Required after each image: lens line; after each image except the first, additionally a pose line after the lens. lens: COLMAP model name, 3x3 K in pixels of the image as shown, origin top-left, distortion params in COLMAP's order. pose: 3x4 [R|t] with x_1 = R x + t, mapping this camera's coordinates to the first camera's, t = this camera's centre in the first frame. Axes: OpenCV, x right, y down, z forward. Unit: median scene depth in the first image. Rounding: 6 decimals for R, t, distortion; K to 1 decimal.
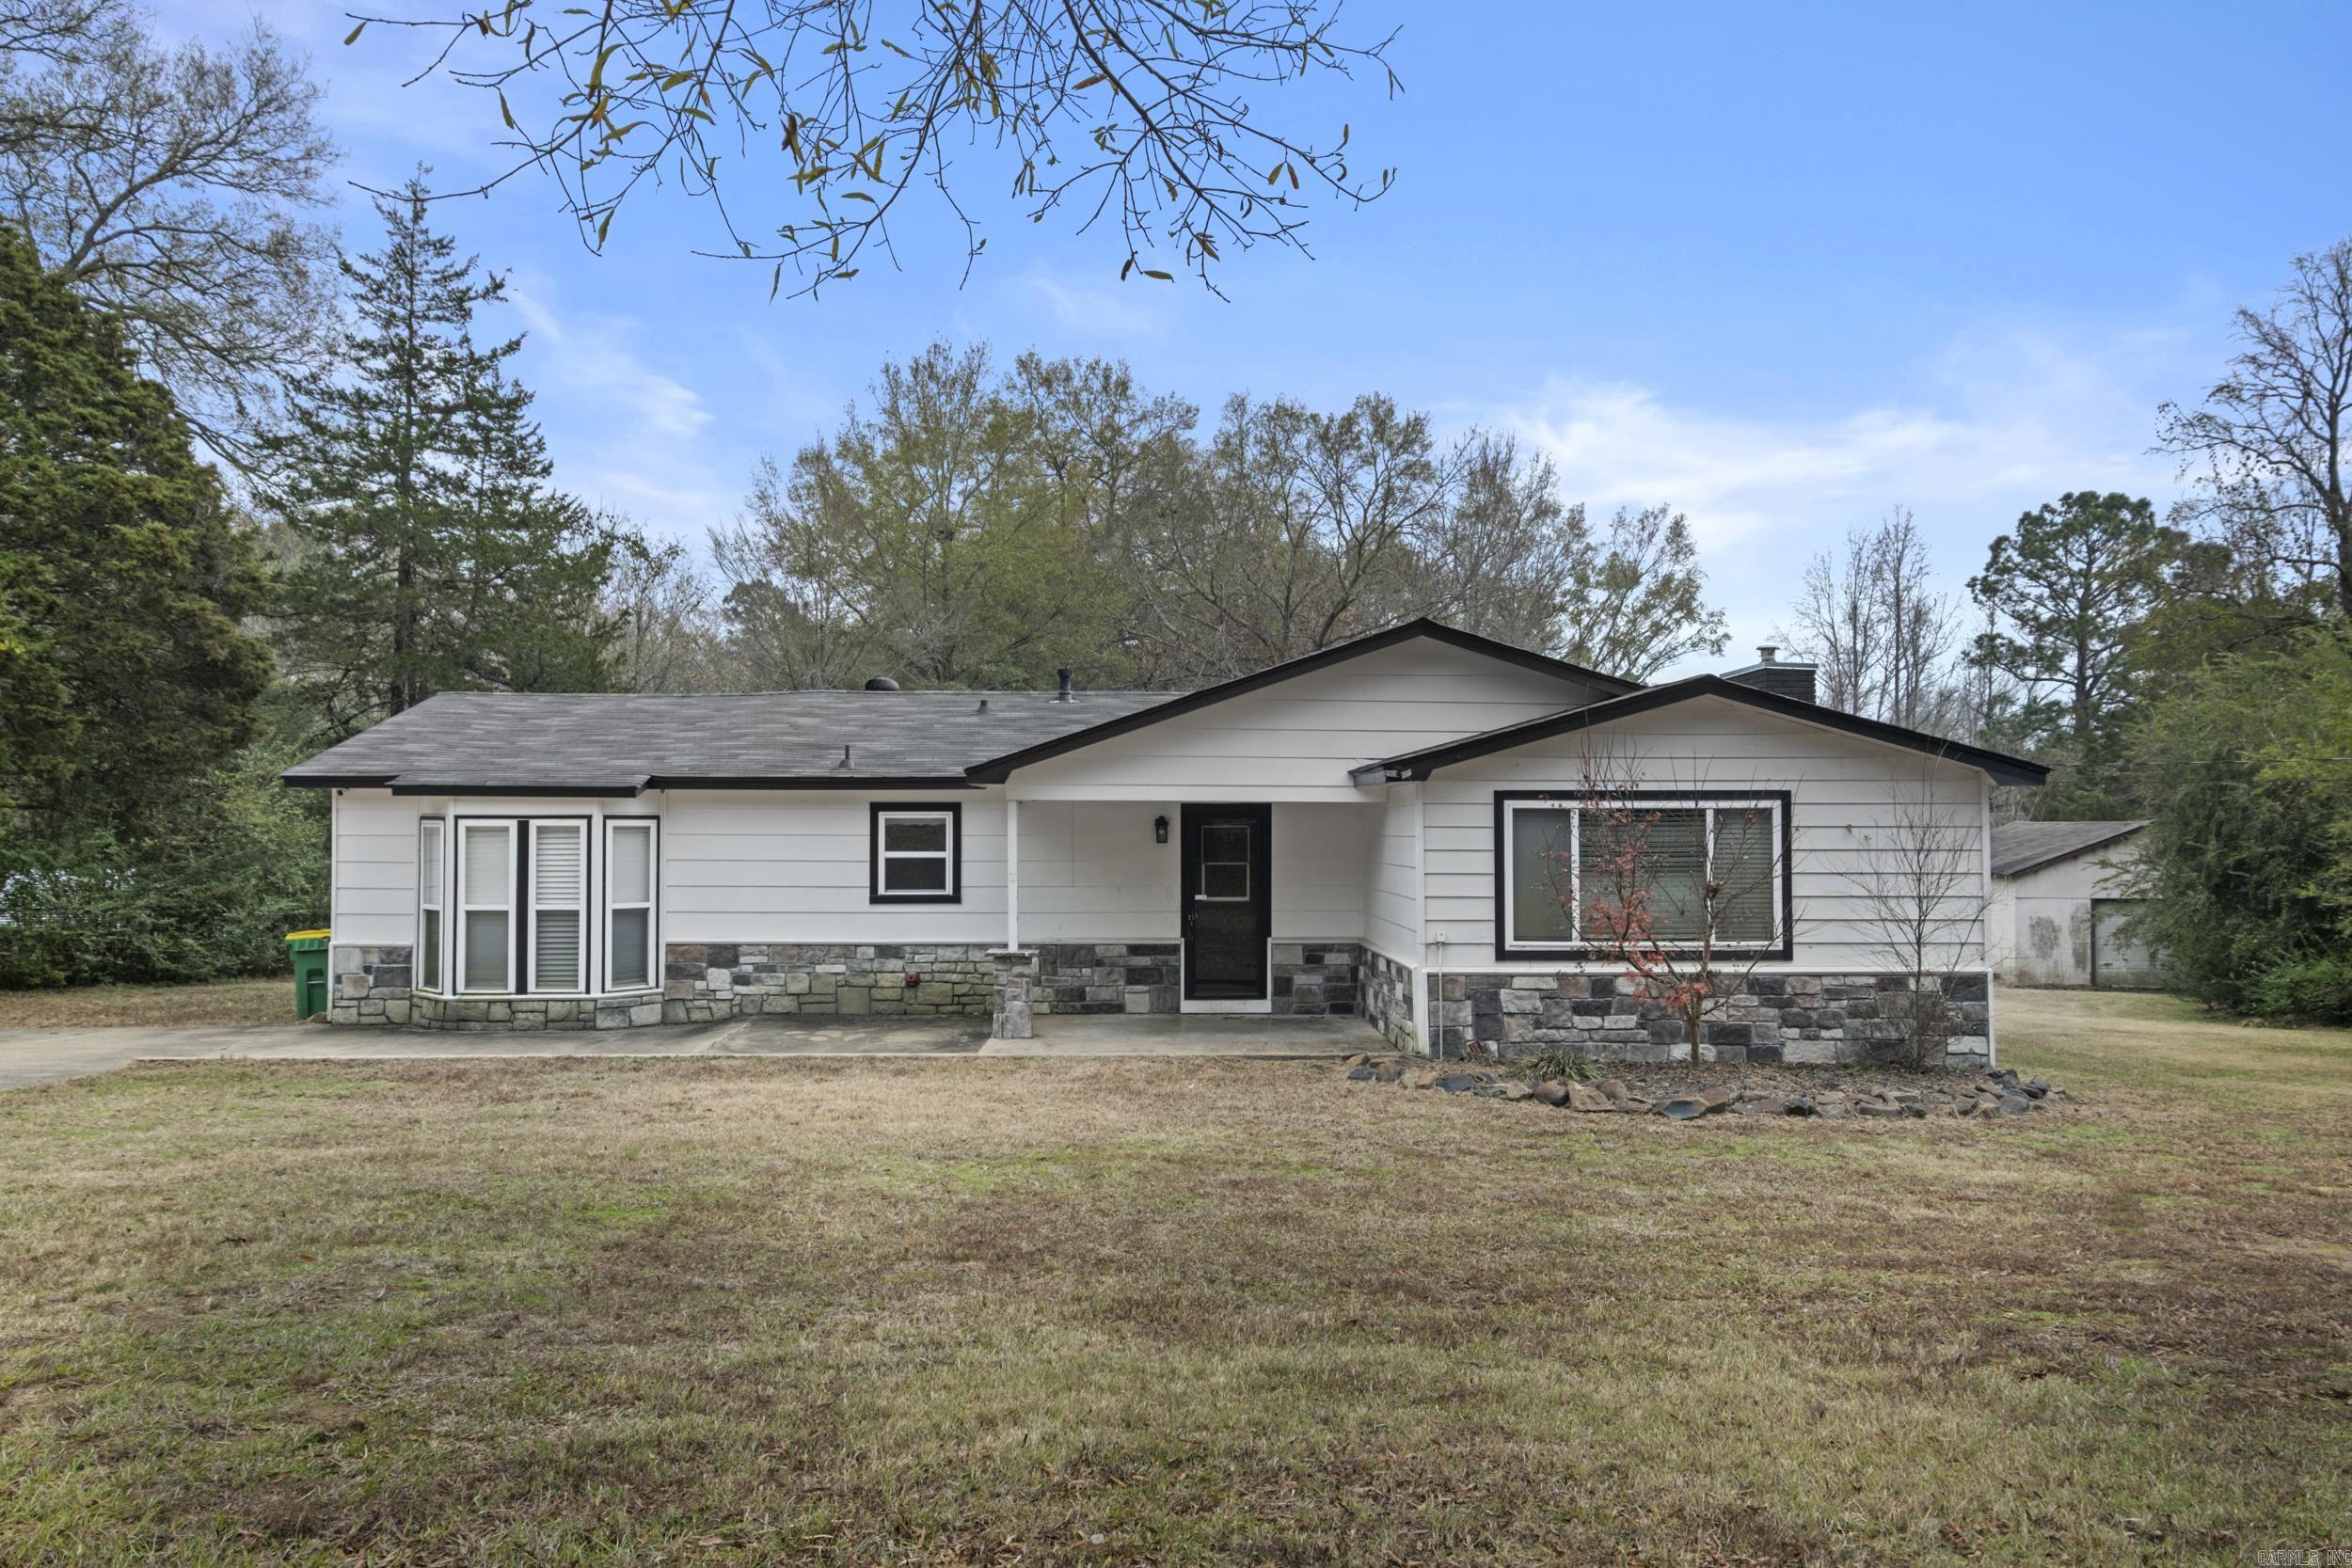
lens RADIAL K [[1688.3, 0, 1176.0], [0, 1688.3, 784.0], [0, 0, 1]] dist [0.043886, 0.004737]
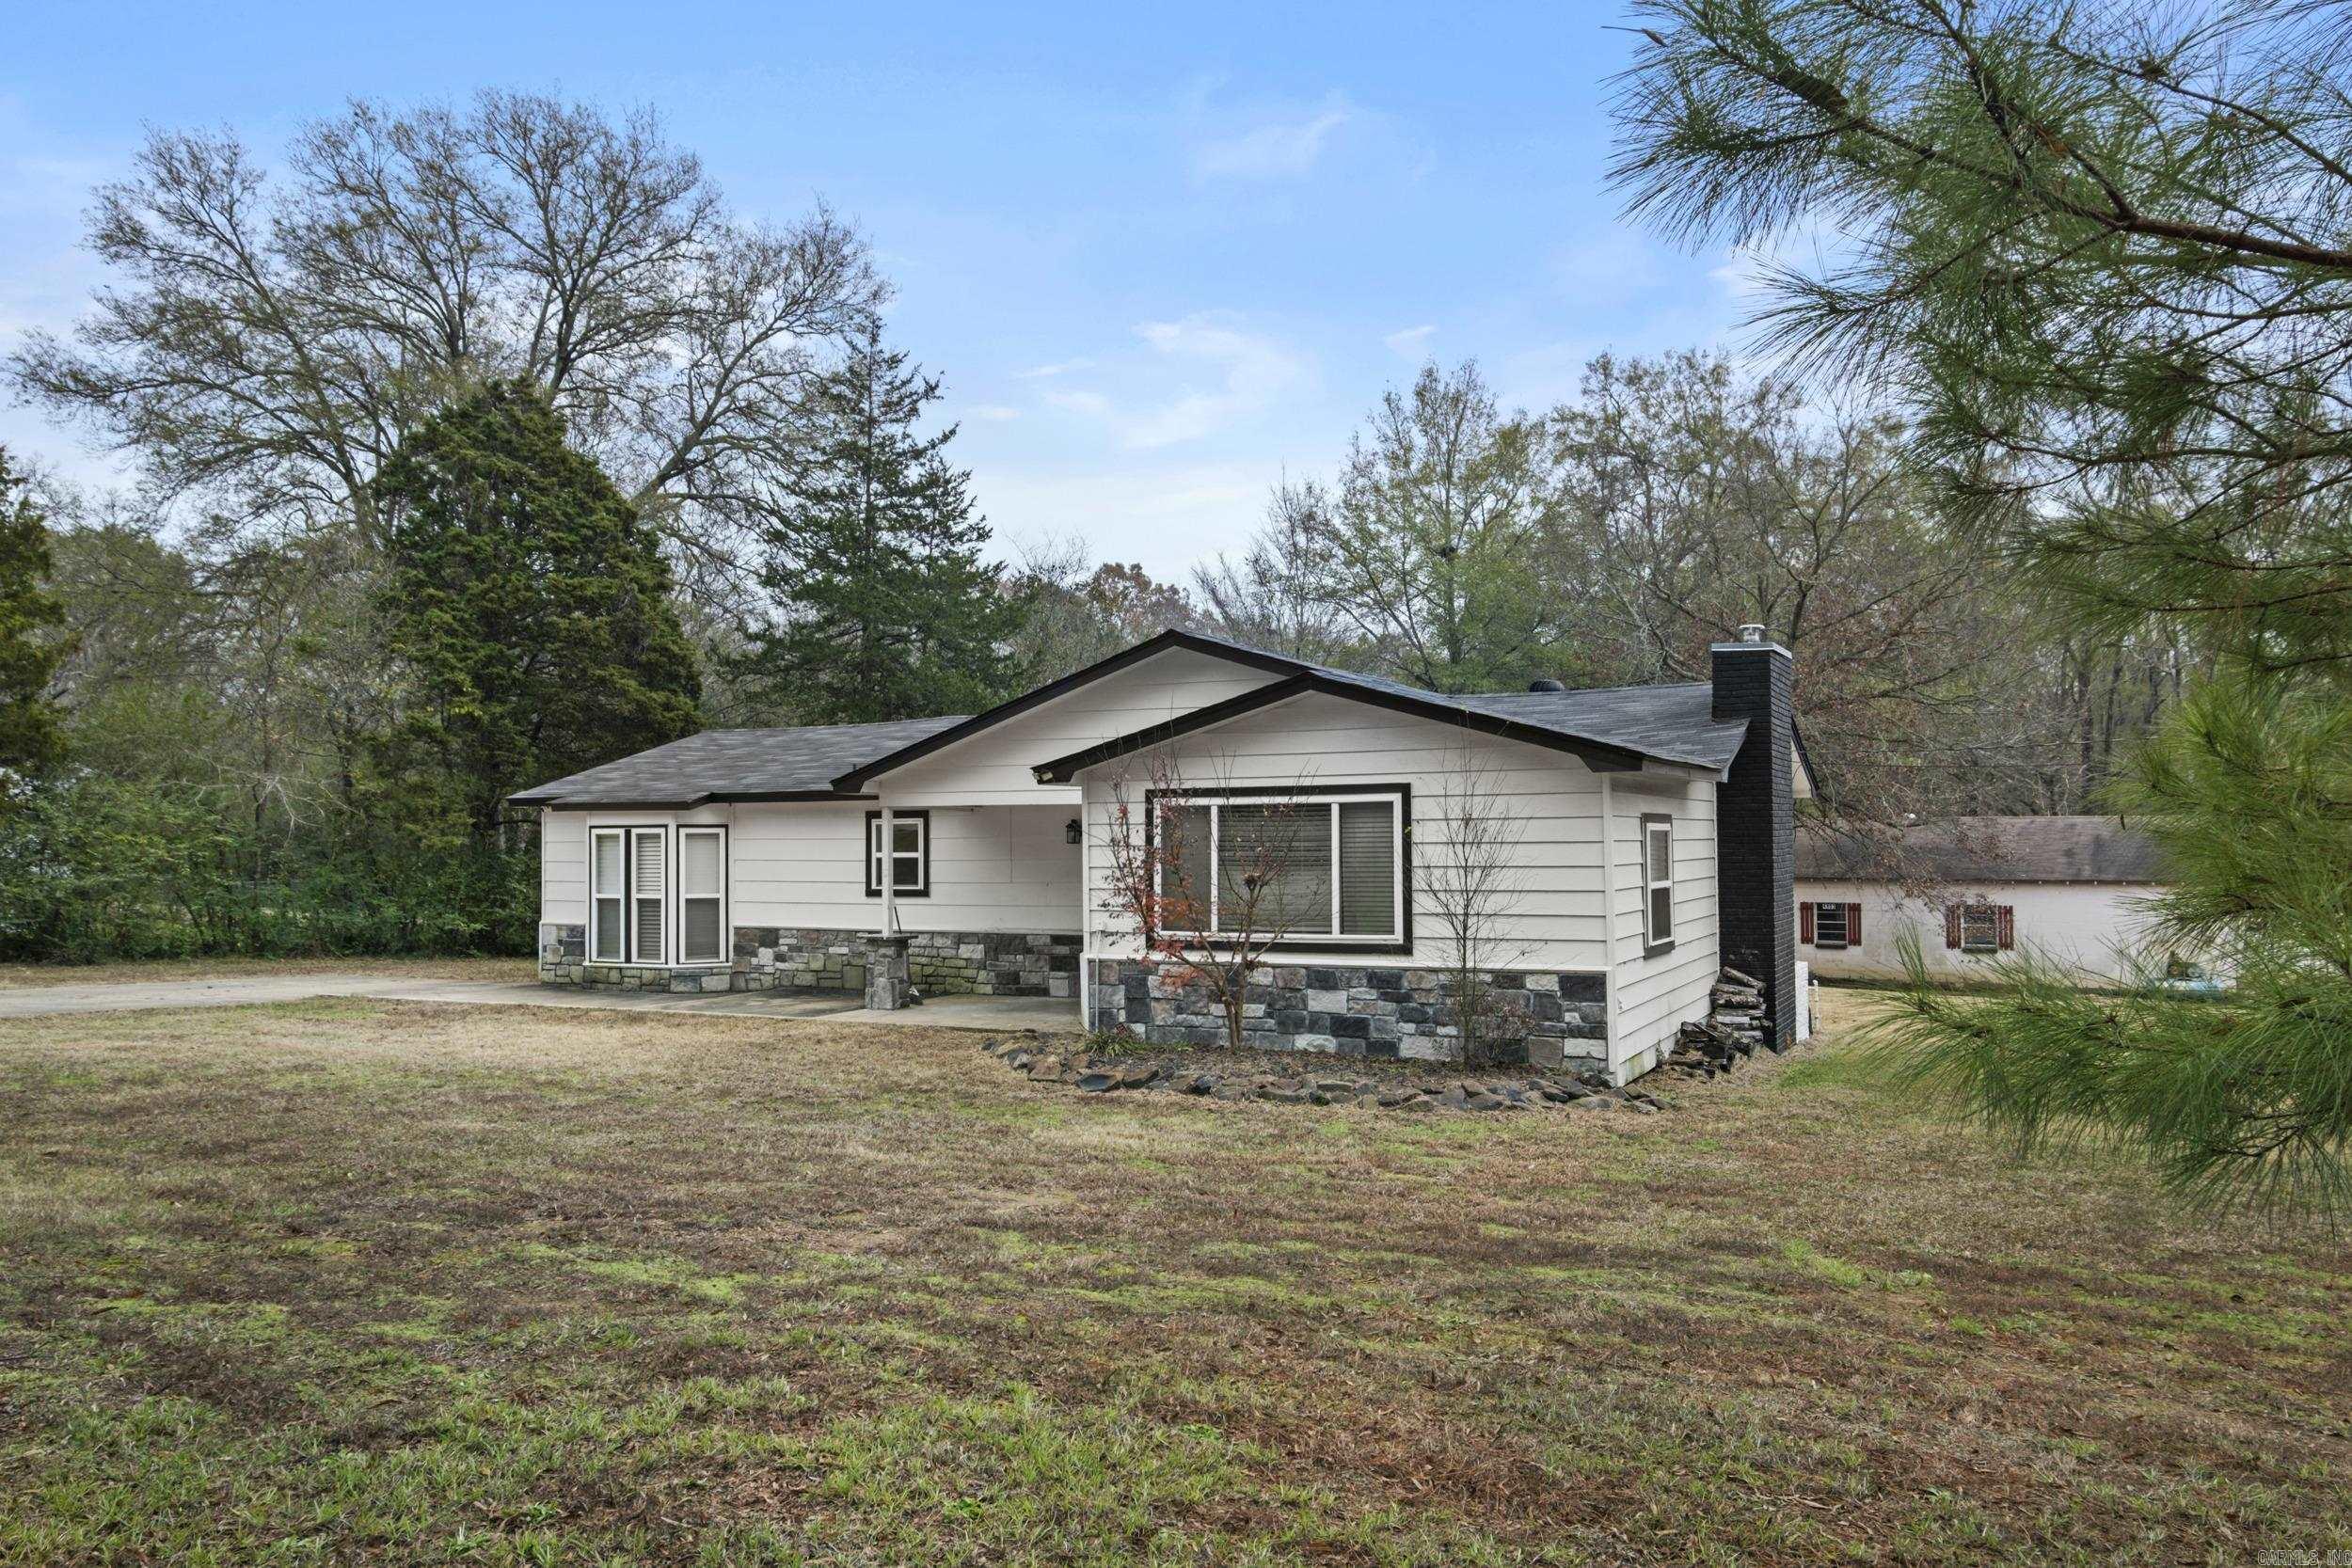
lens RADIAL K [[1688.3, 0, 1176.0], [0, 1688.3, 784.0], [0, 0, 1]] dist [0.043886, 0.004737]
pose [[0.882078, -0.023714, -0.470506, 0.583330], [0.019899, 0.999716, -0.013082, 0.011967], [0.470683, 0.002177, 0.882300, 0.054723]]
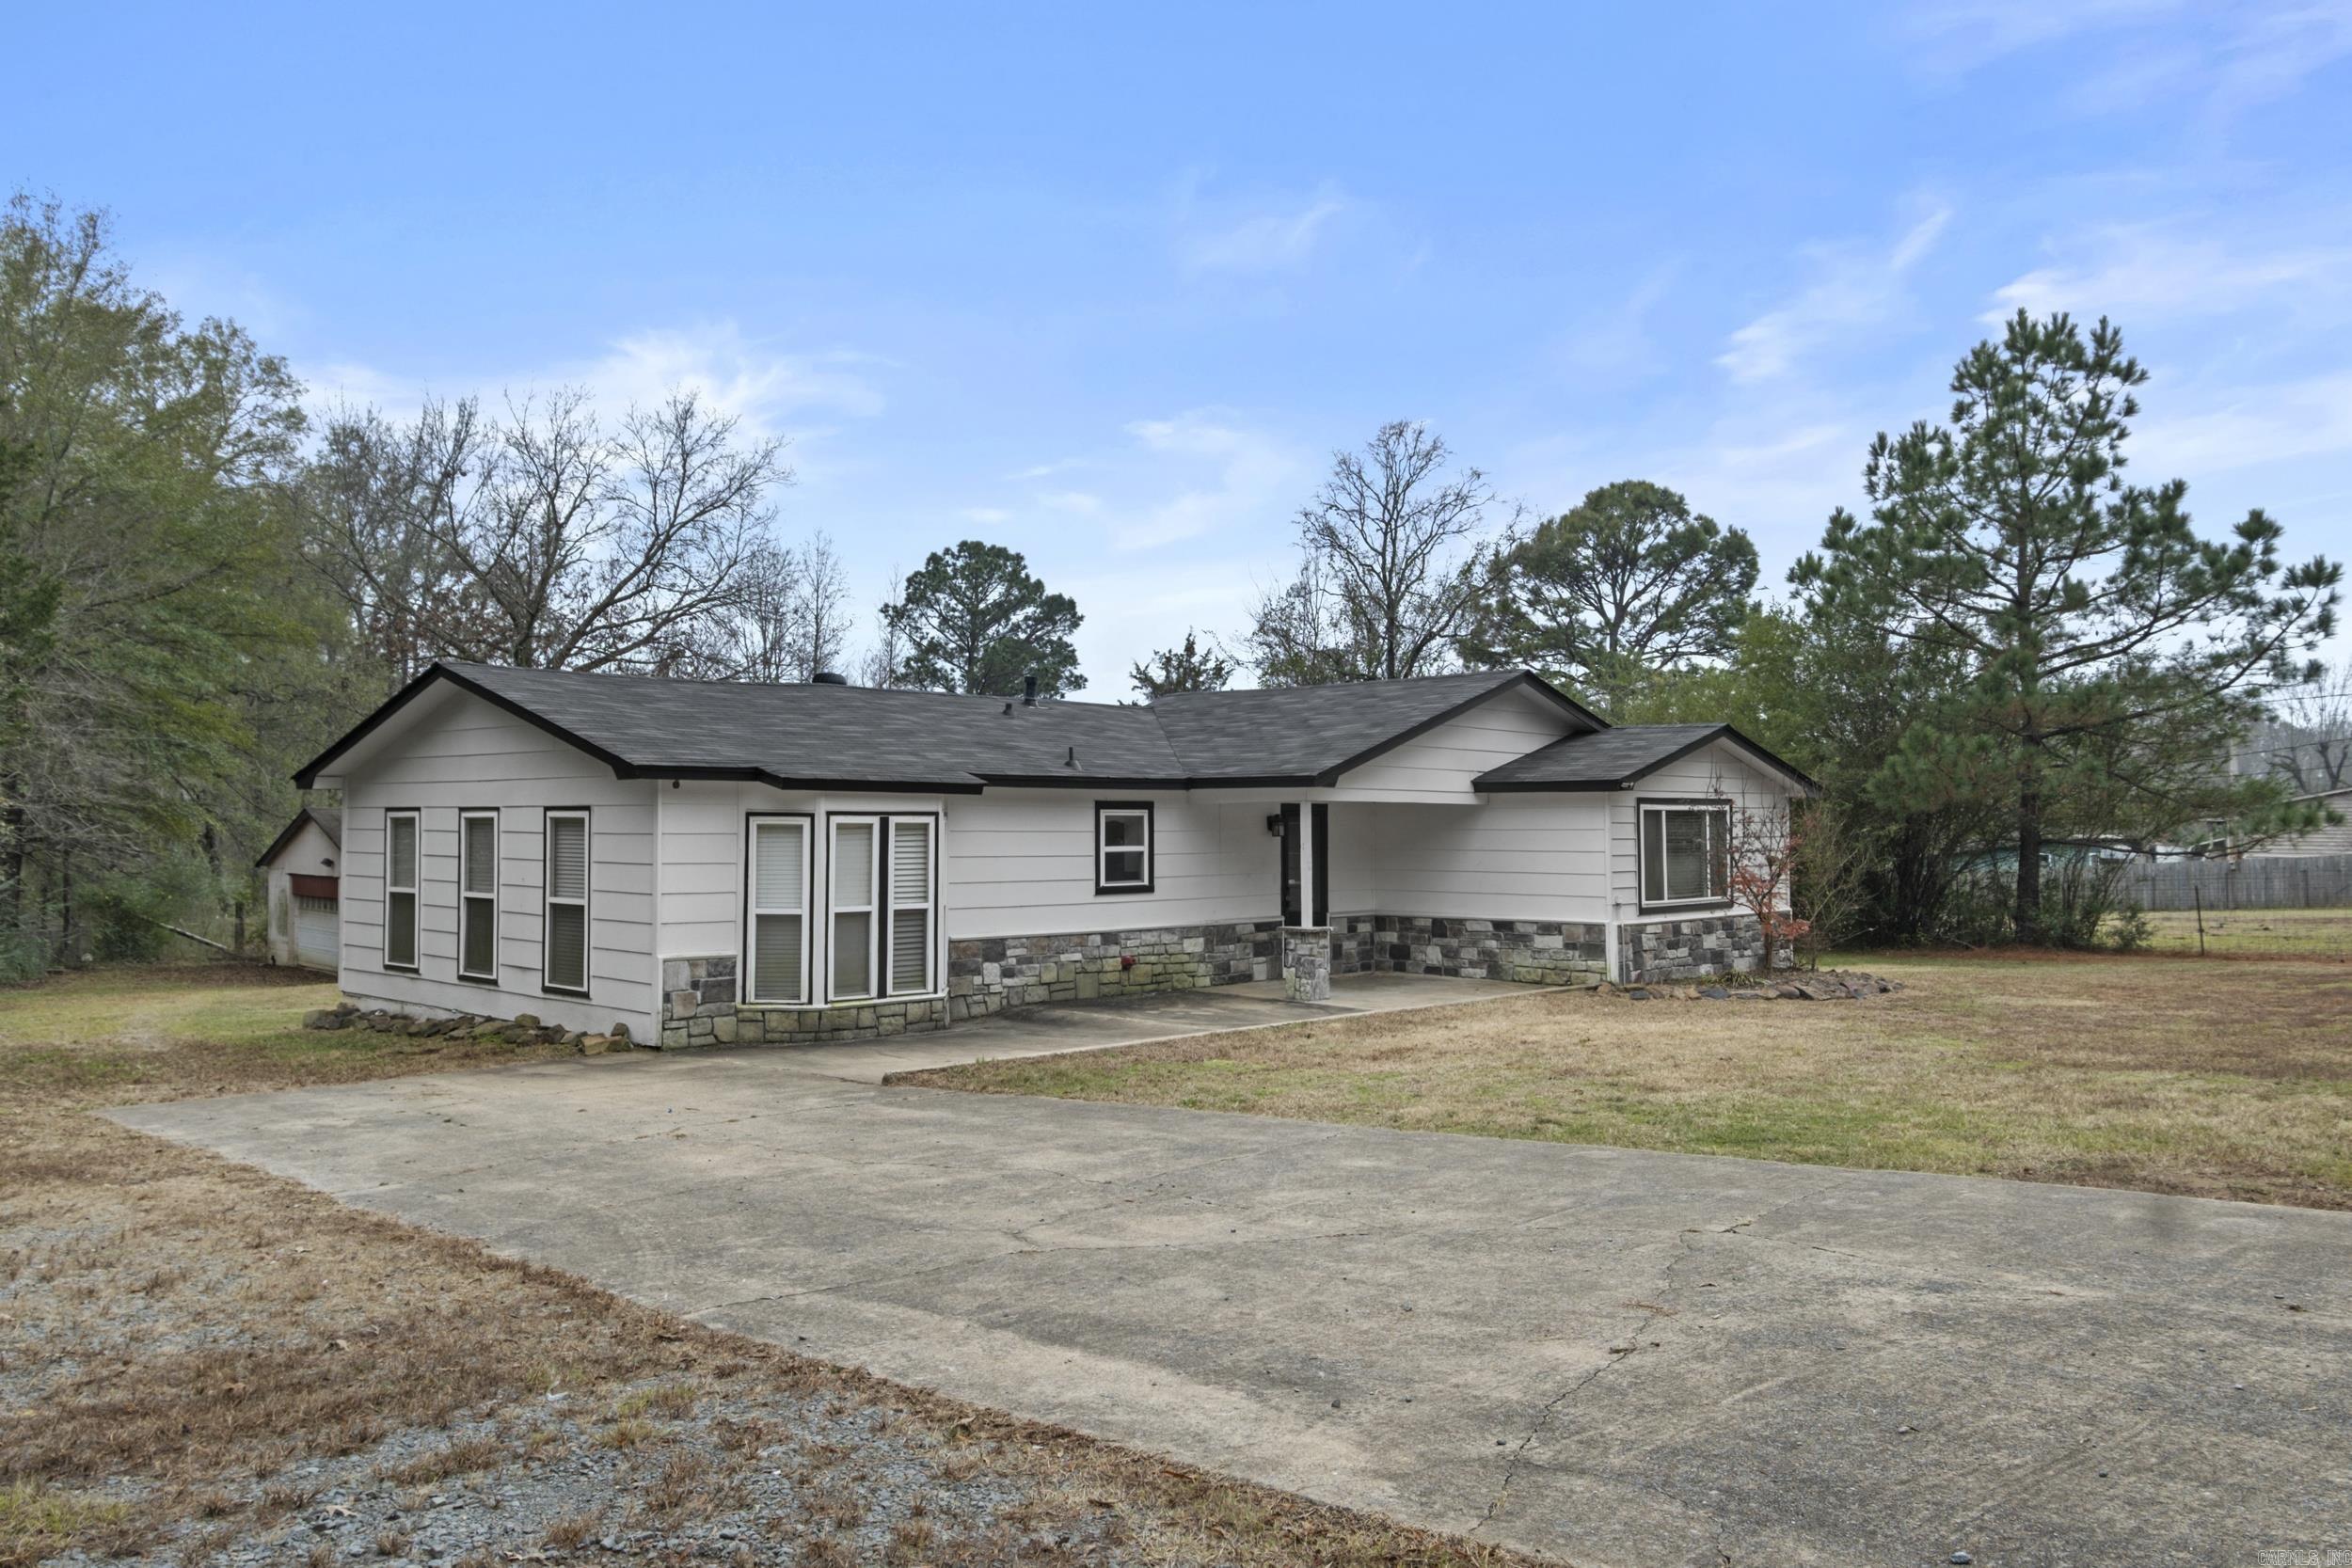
lens RADIAL K [[1733.7, 0, 1176.0], [0, 1733.7, 784.0], [0, 0, 1]] dist [0.012197, 0.005008]
pose [[0.704842, 0.014893, 0.709207, -0.945841], [-0.017401, 0.999842, -0.003703, 0.003449], [-0.709150, -0.009731, 0.704990, 0.189947]]
